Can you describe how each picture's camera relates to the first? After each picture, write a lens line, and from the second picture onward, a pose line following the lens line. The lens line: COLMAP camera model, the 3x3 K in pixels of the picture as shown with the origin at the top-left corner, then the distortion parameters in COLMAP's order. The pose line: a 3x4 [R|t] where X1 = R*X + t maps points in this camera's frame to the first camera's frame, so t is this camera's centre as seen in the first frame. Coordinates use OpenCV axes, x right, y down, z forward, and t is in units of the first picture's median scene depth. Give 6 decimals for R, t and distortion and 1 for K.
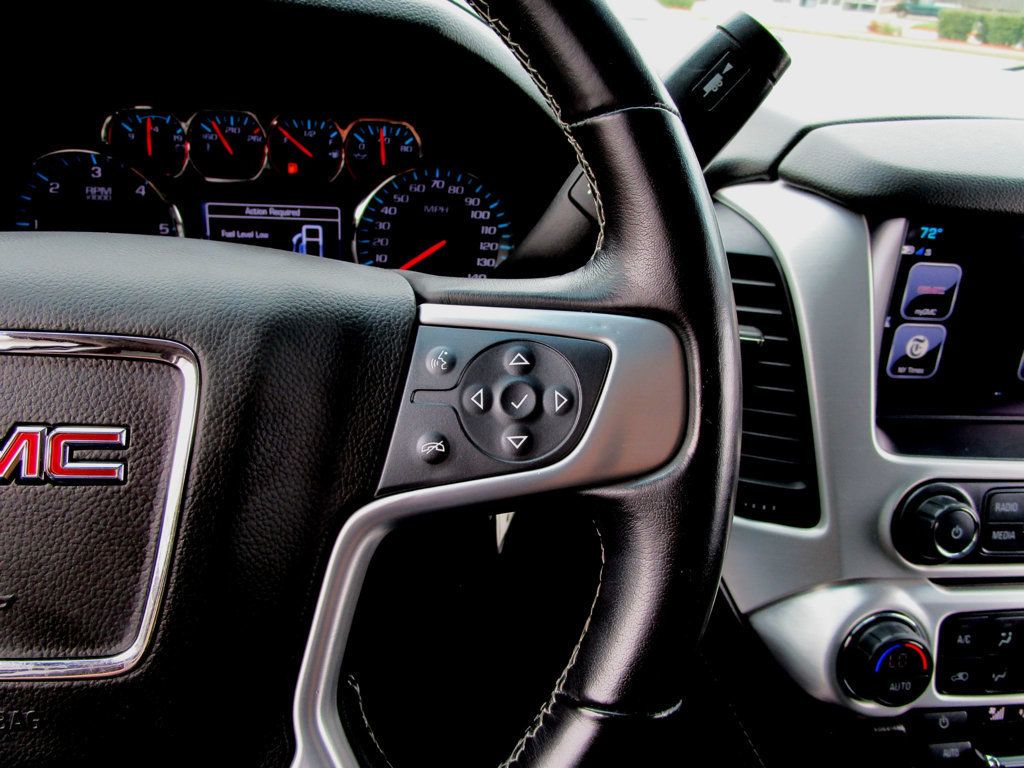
lens RADIAL K [[727.9, 0, 512.0], [0, 727.9, 384.0], [0, 0, 1]] dist [-0.032731, 0.008743]
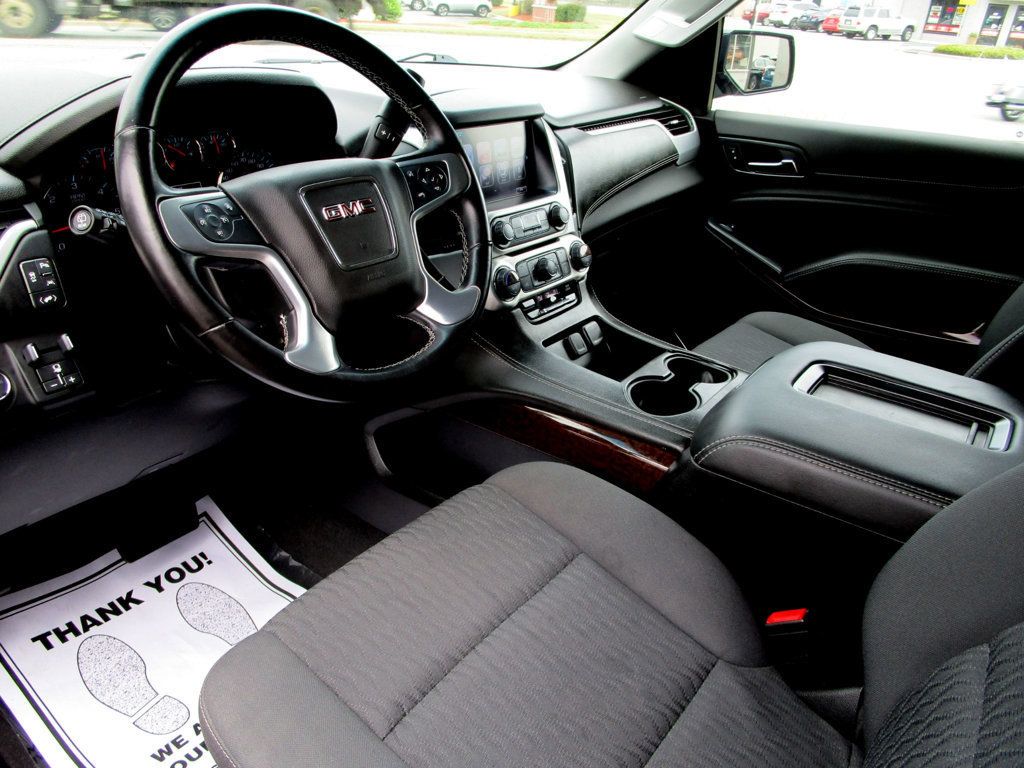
lens RADIAL K [[781.6, 0, 505.5], [0, 781.6, 386.2], [0, 0, 1]] dist [-0.030751, 0.028012]
pose [[0.696431, -0.362827, 0.619145, -1.465690], [0.365081, 0.921911, 0.129599, 0.350903], [-0.617819, 0.135781, 0.774509, -1.253806]]
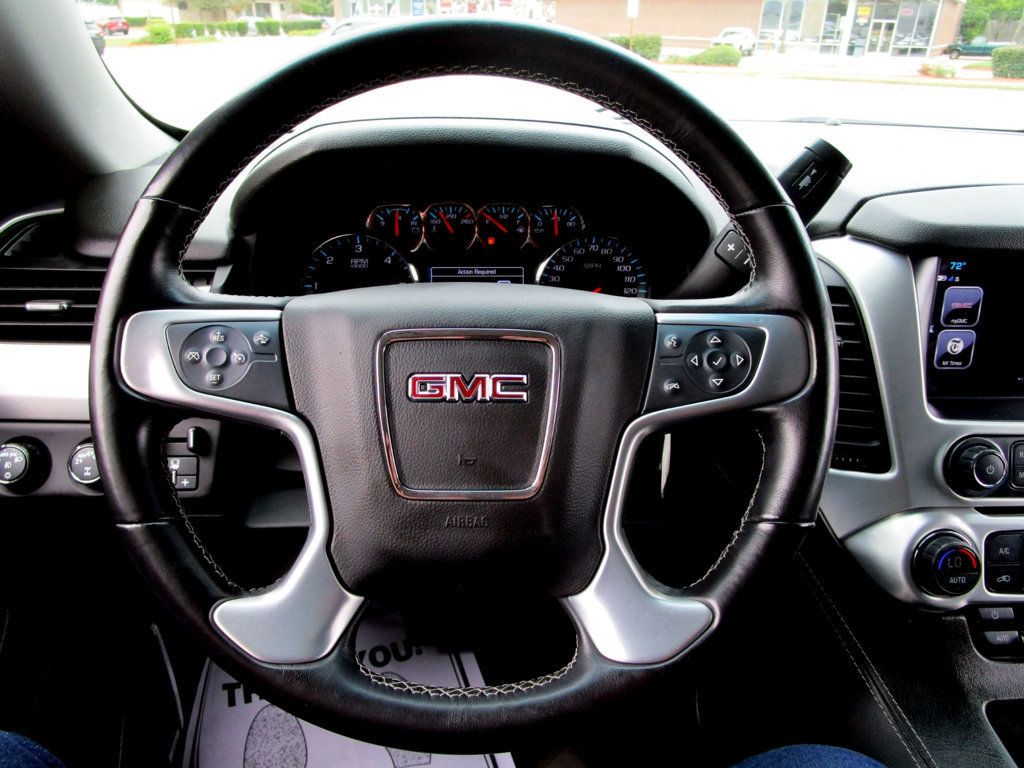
lens RADIAL K [[738.3, 0, 512.0], [0, 738.3, 384.0], [0, 0, 1]] dist [-0.015009, -0.000745]
pose [[0.996930, -0.030722, -0.072022, -0.212273], [0.024831, 0.996380, -0.081306, 0.124585], [0.074260, 0.079268, 0.994084, -0.514528]]
